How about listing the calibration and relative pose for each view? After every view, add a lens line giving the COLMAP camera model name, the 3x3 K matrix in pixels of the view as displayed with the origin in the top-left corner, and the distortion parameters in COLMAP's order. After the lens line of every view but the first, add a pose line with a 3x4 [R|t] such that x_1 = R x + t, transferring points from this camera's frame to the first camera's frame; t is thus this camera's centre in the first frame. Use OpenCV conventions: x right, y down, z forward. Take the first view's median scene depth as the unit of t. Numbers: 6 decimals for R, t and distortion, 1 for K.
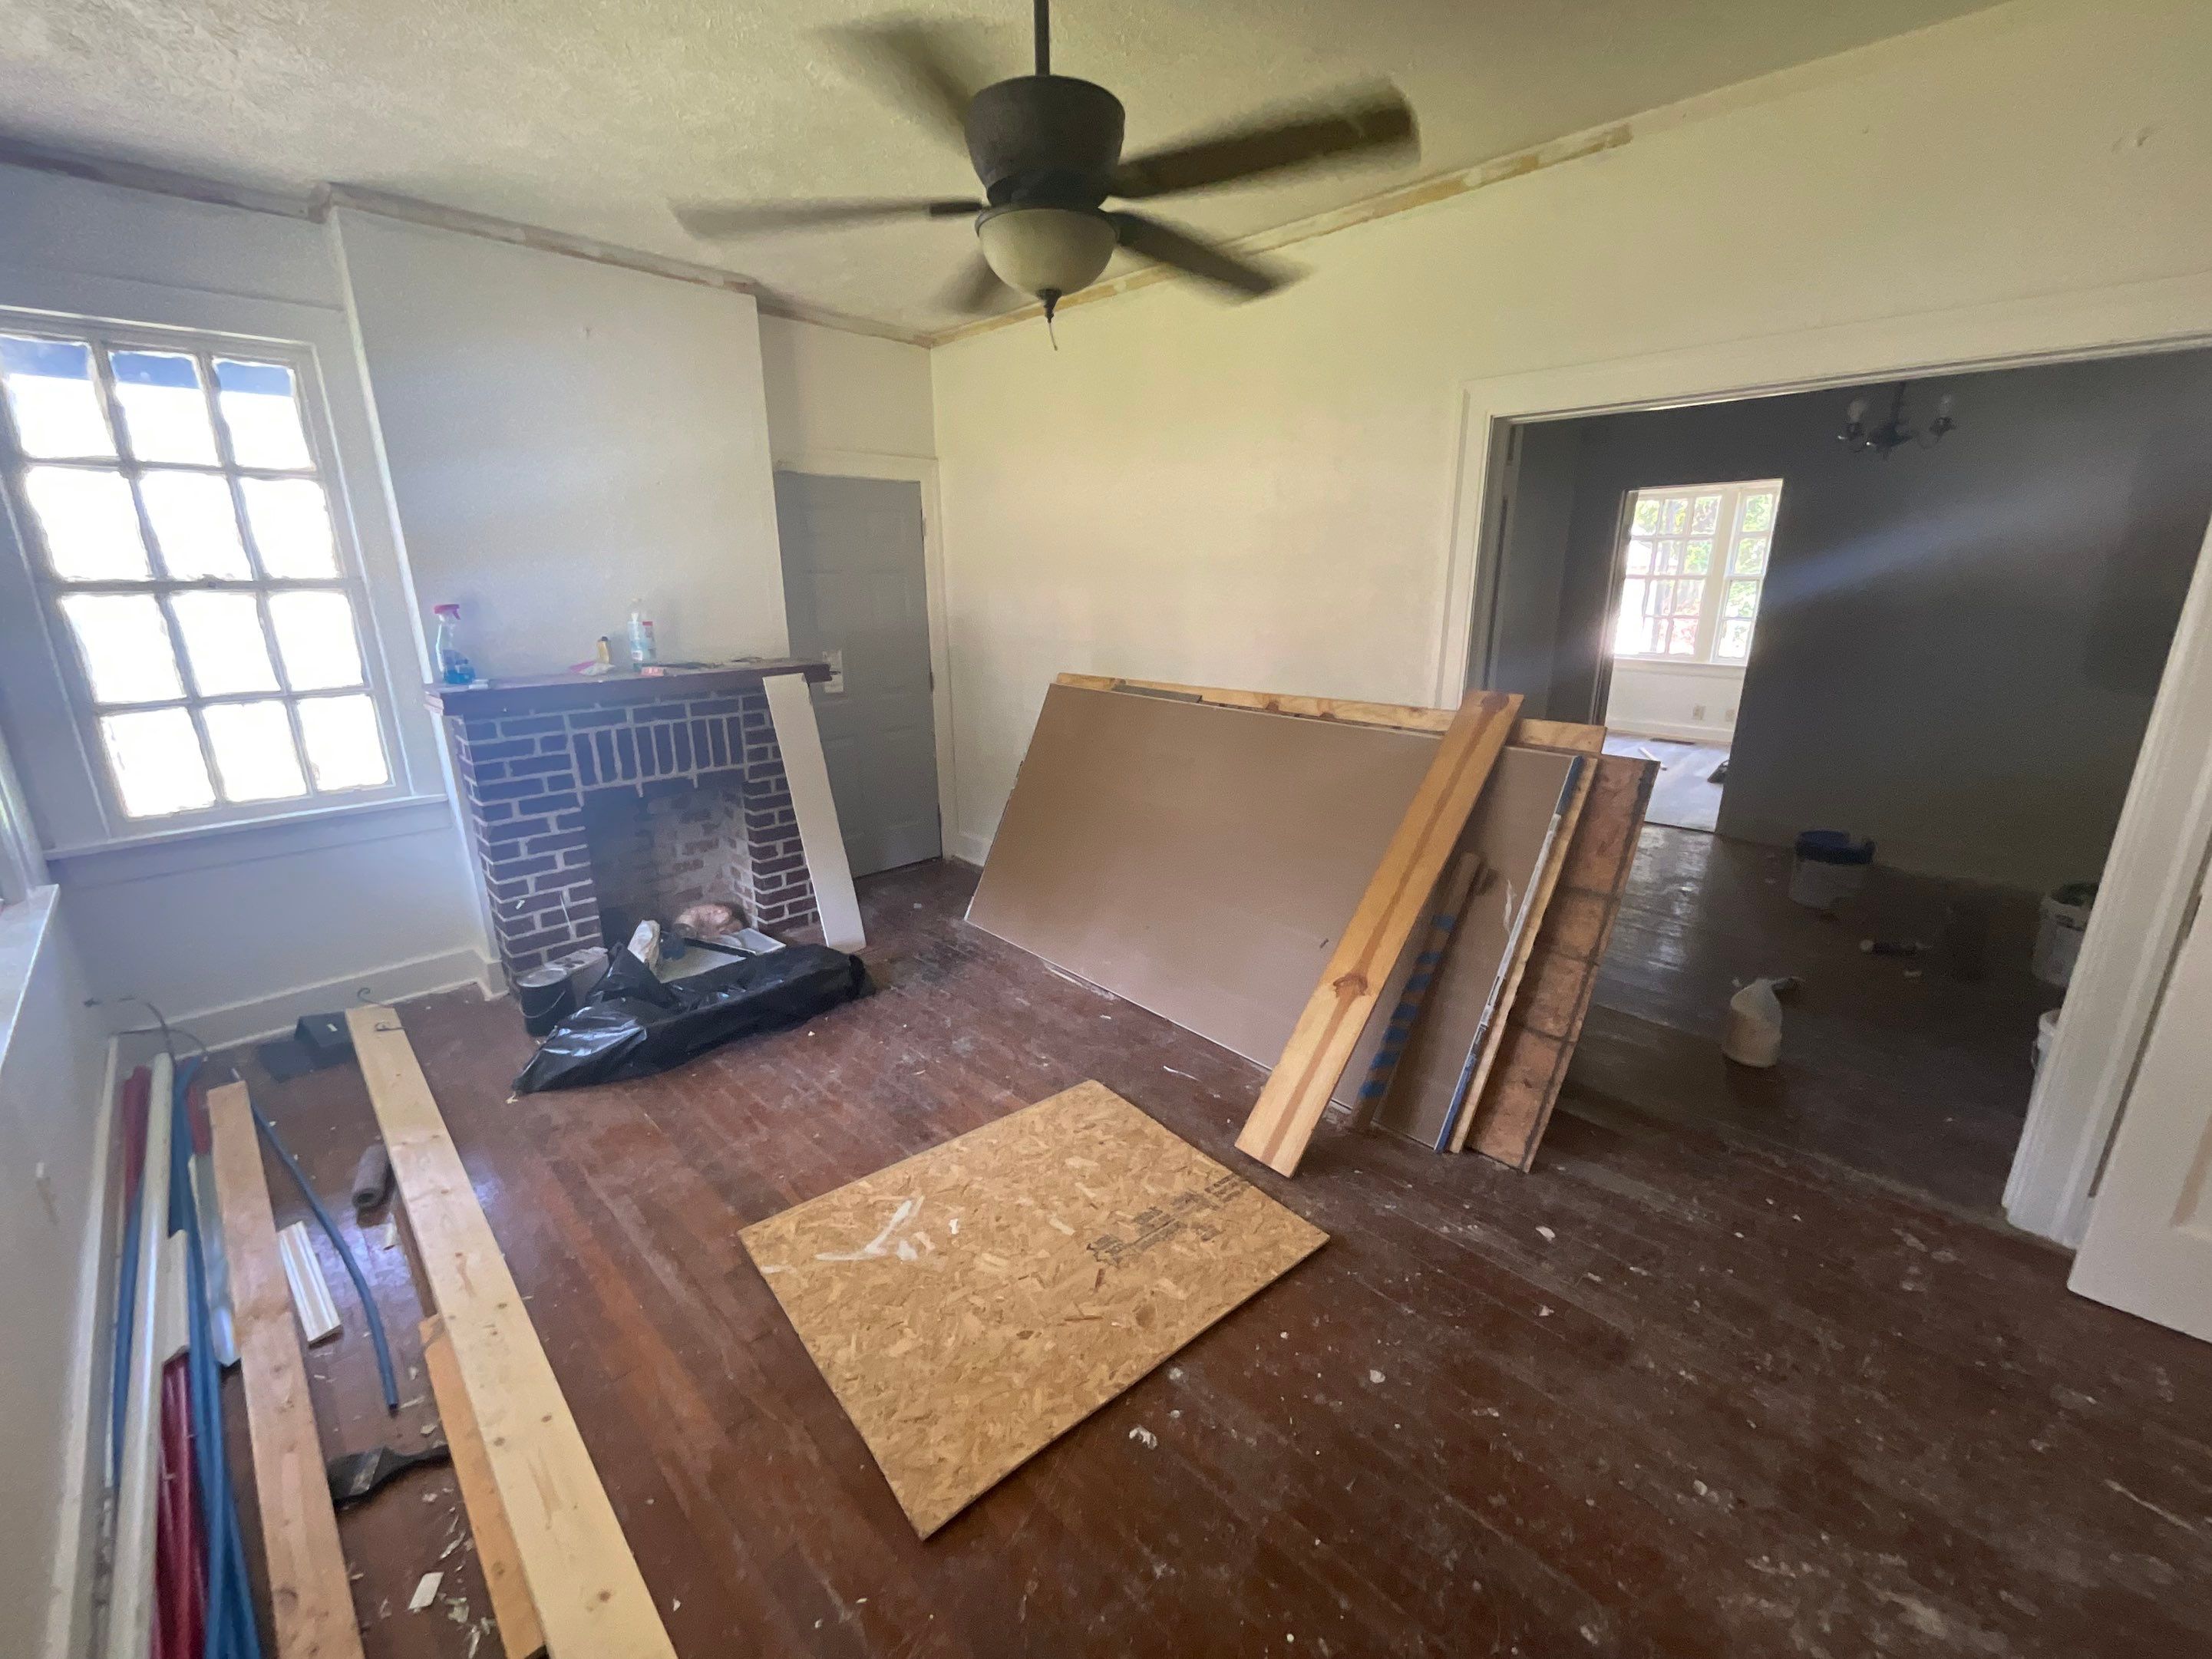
lens RADIAL K [[912.7, 0, 1106.0], [0, 912.7, 829.5], [0, 0, 1]] dist [0.001389, 0.000300]
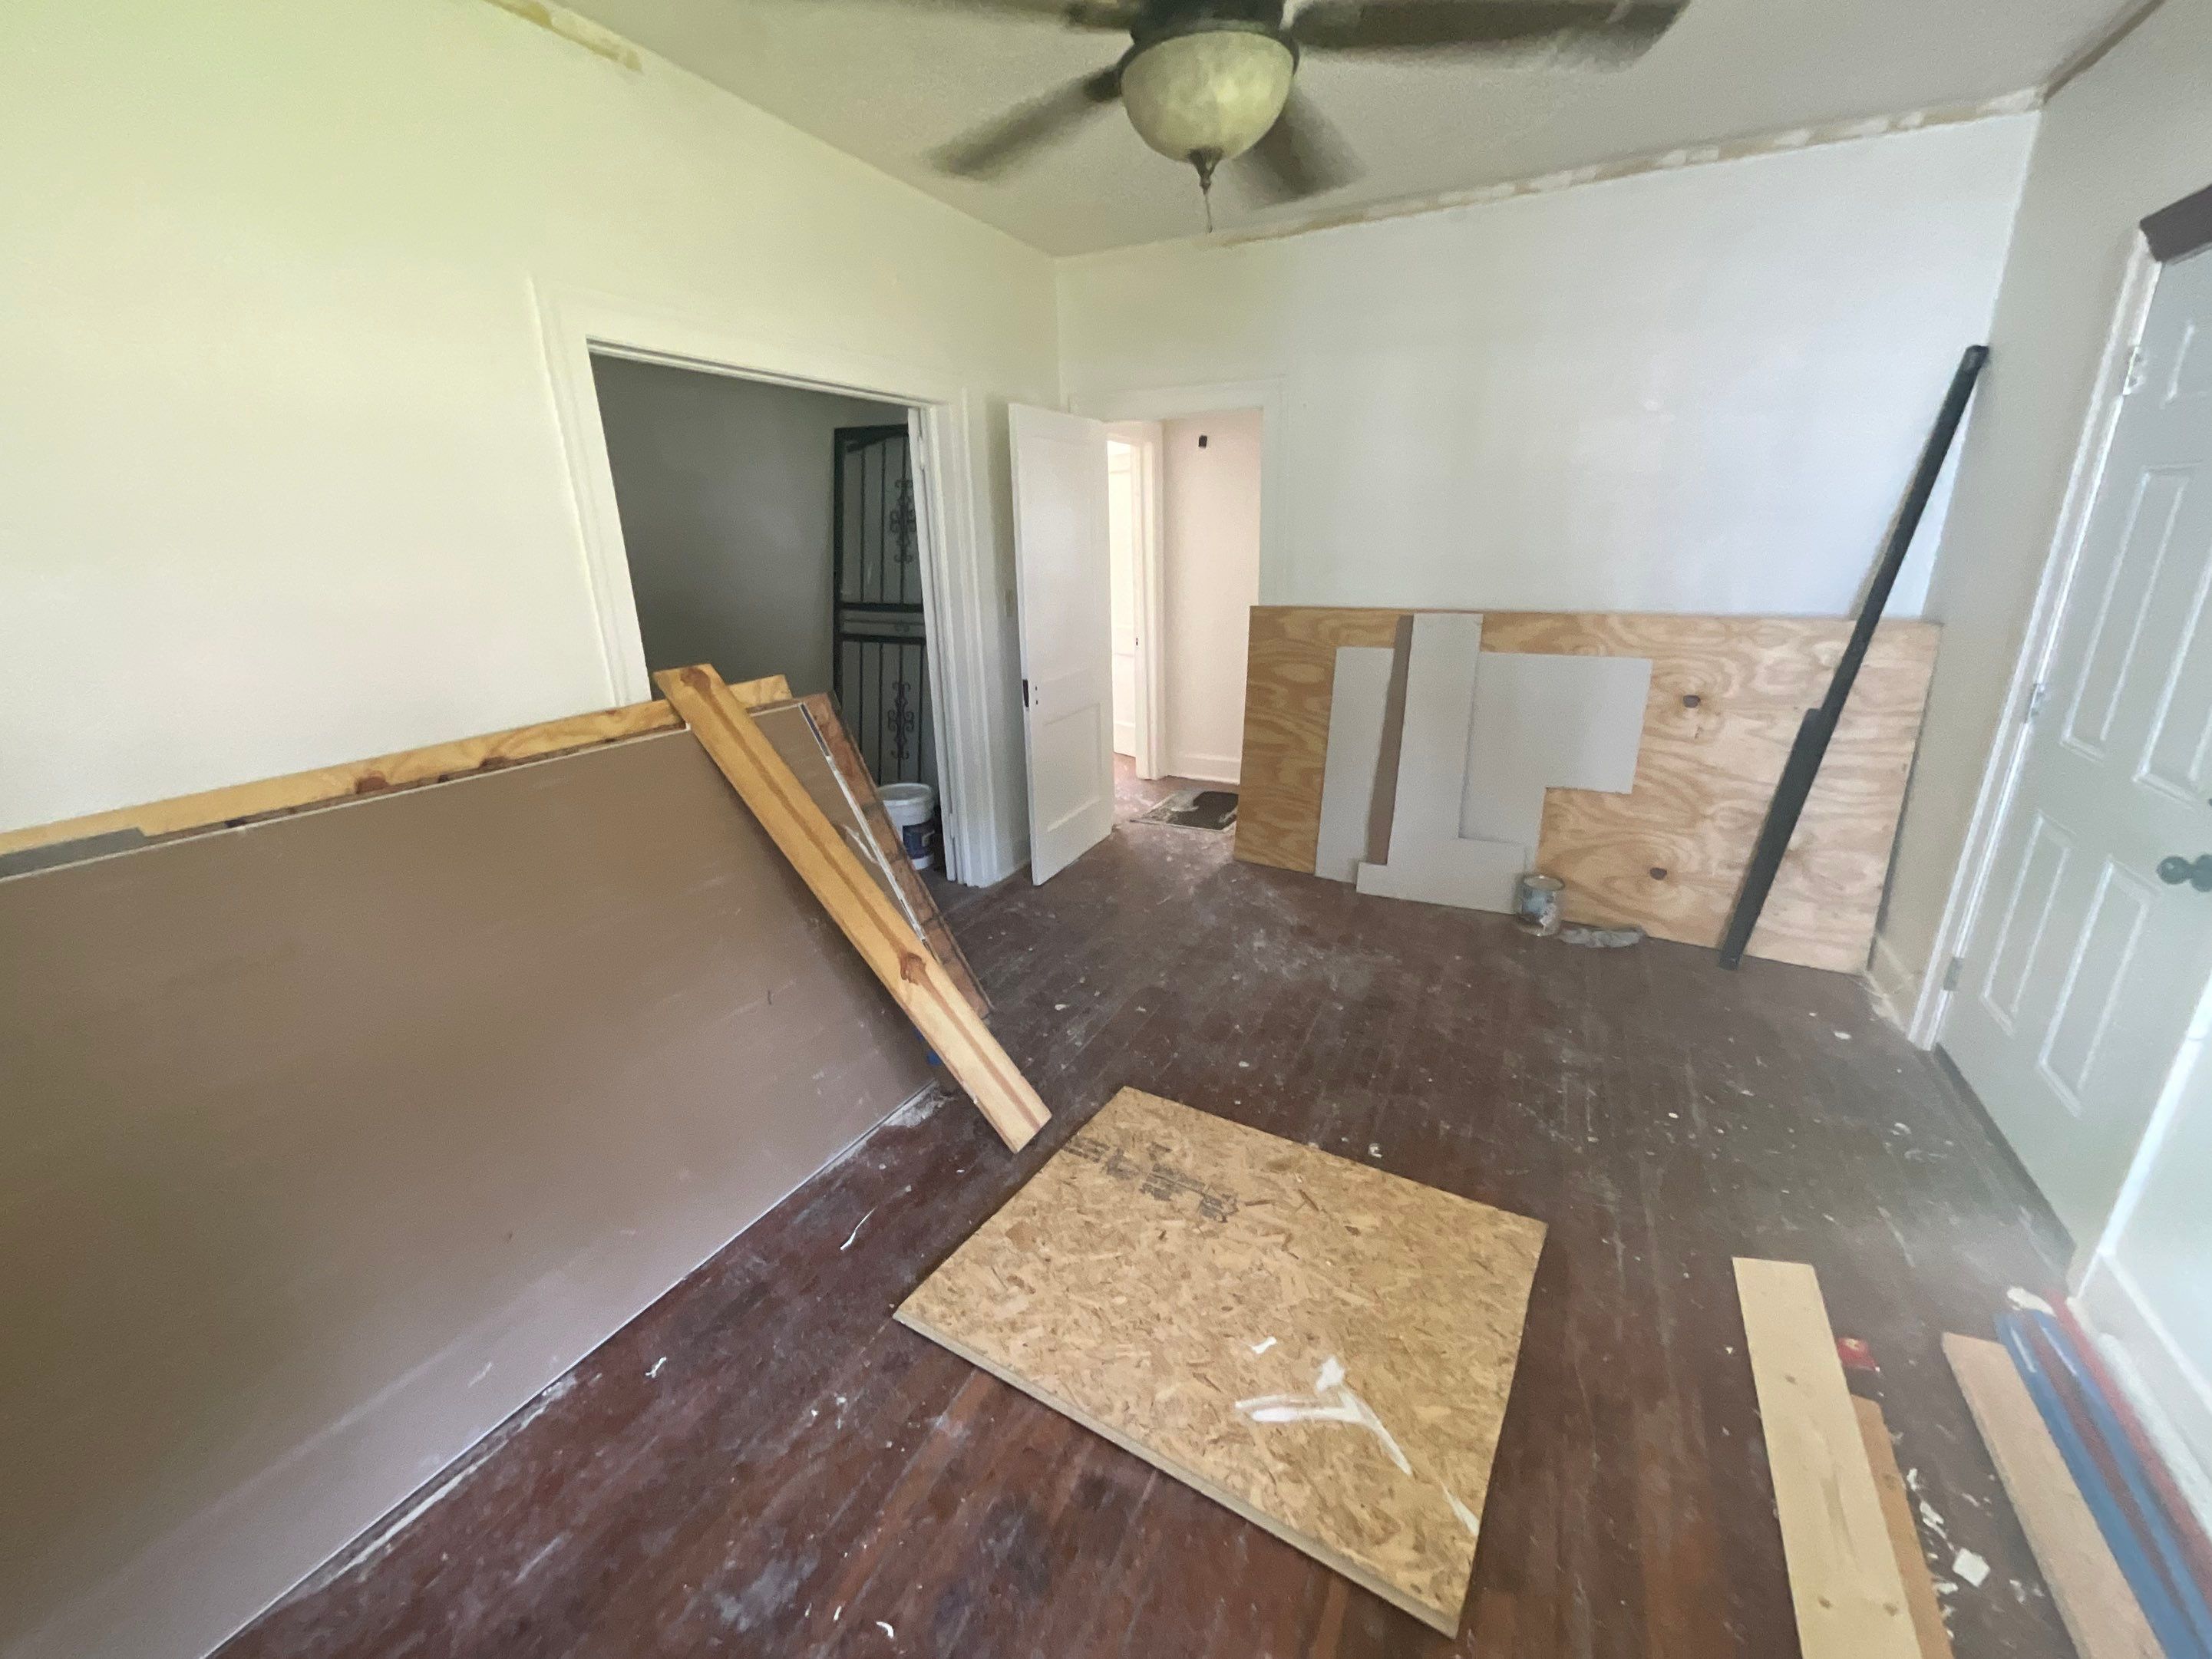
lens RADIAL K [[912.7, 0, 1106.0], [0, 912.7, 829.5], [0, 0, 1]] dist [0.001389, 0.000300]
pose [[-0.321315, -0.283759, 0.903459, -0.684649], [0.285028, 0.880829, 0.378021, -0.285710], [-0.903059, 0.378975, -0.202144, 1.075287]]
